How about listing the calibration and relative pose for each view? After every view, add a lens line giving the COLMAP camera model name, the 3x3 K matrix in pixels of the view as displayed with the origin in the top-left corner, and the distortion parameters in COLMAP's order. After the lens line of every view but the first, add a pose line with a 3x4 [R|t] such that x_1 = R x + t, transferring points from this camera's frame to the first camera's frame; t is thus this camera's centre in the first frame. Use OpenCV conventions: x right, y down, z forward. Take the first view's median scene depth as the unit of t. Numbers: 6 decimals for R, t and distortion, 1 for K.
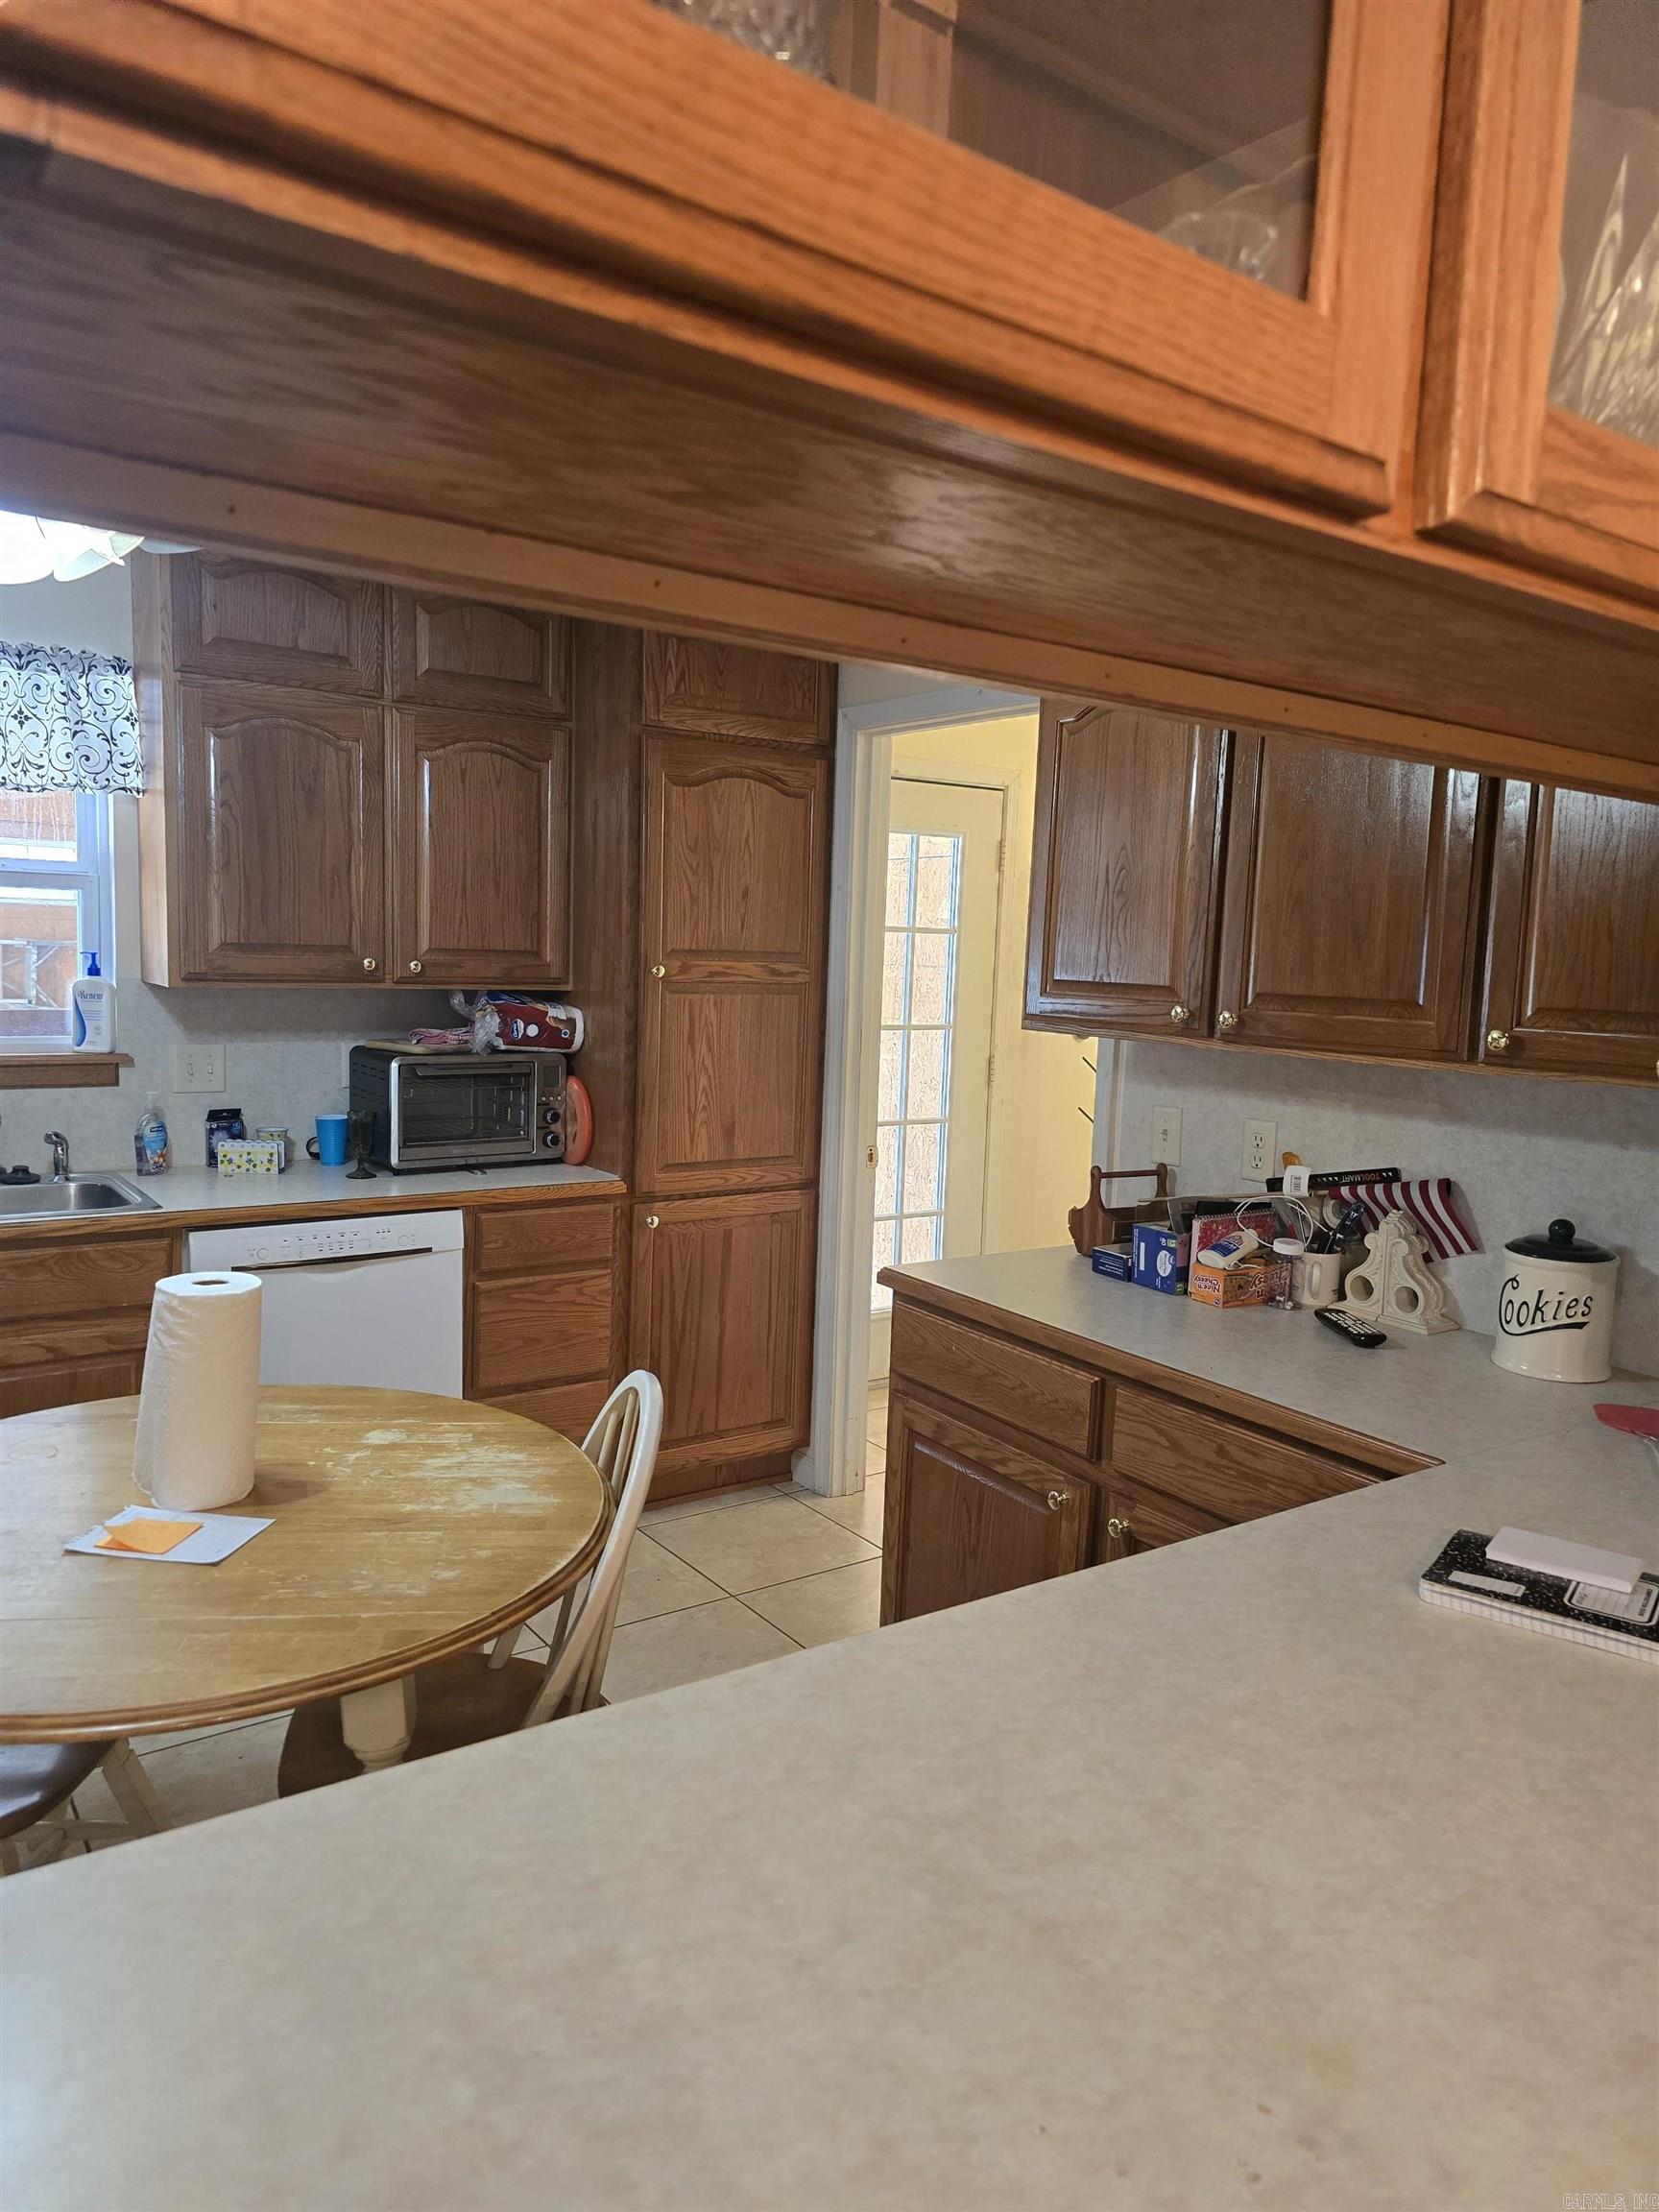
lens RADIAL K [[1480.7, 0, 799.6], [0, 1480.7, 1098.4], [0, 0, 1]] dist [0.062828, -0.058166]
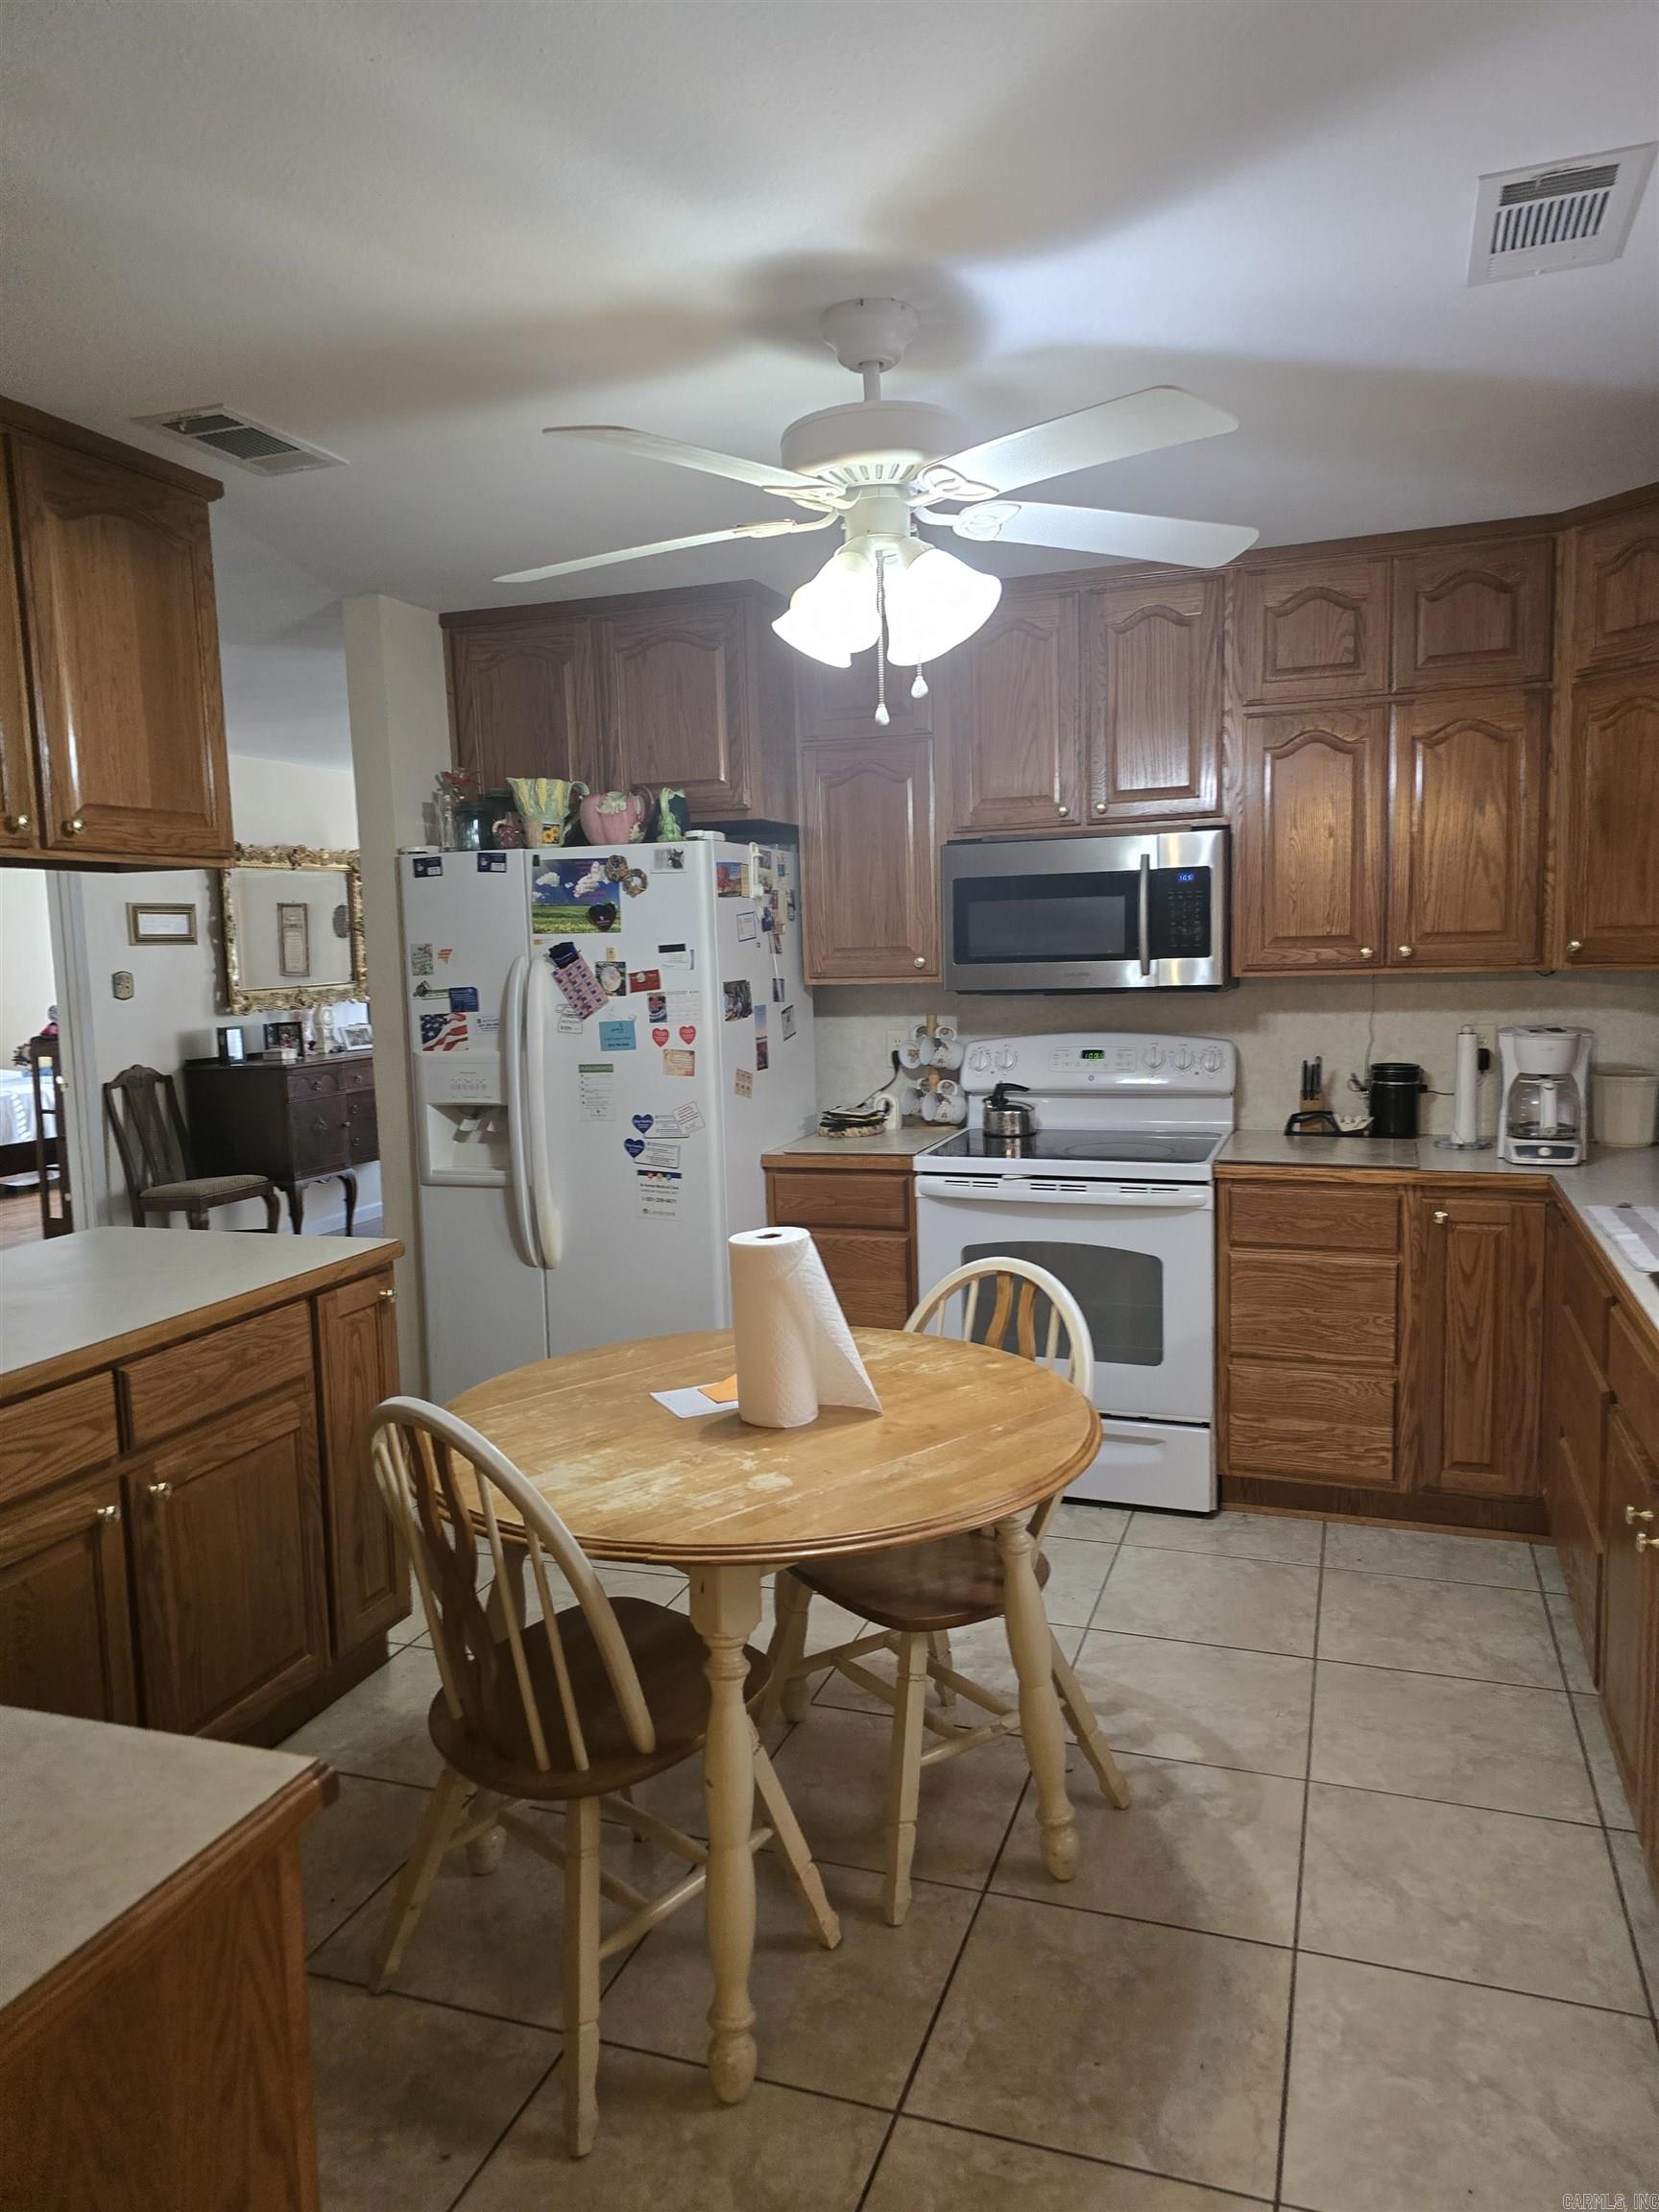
lens RADIAL K [[1498.2, 0, 843.4], [0, 1498.2, 1101.6], [0, 0, 1]] dist [0.068079, -0.065475]
pose [[-0.809953, 0.051207, -0.584255, 0.145241], [-0.061948, 0.983139, 0.172045, -0.112956], [0.583214, 0.175542, -0.793124, 1.179571]]
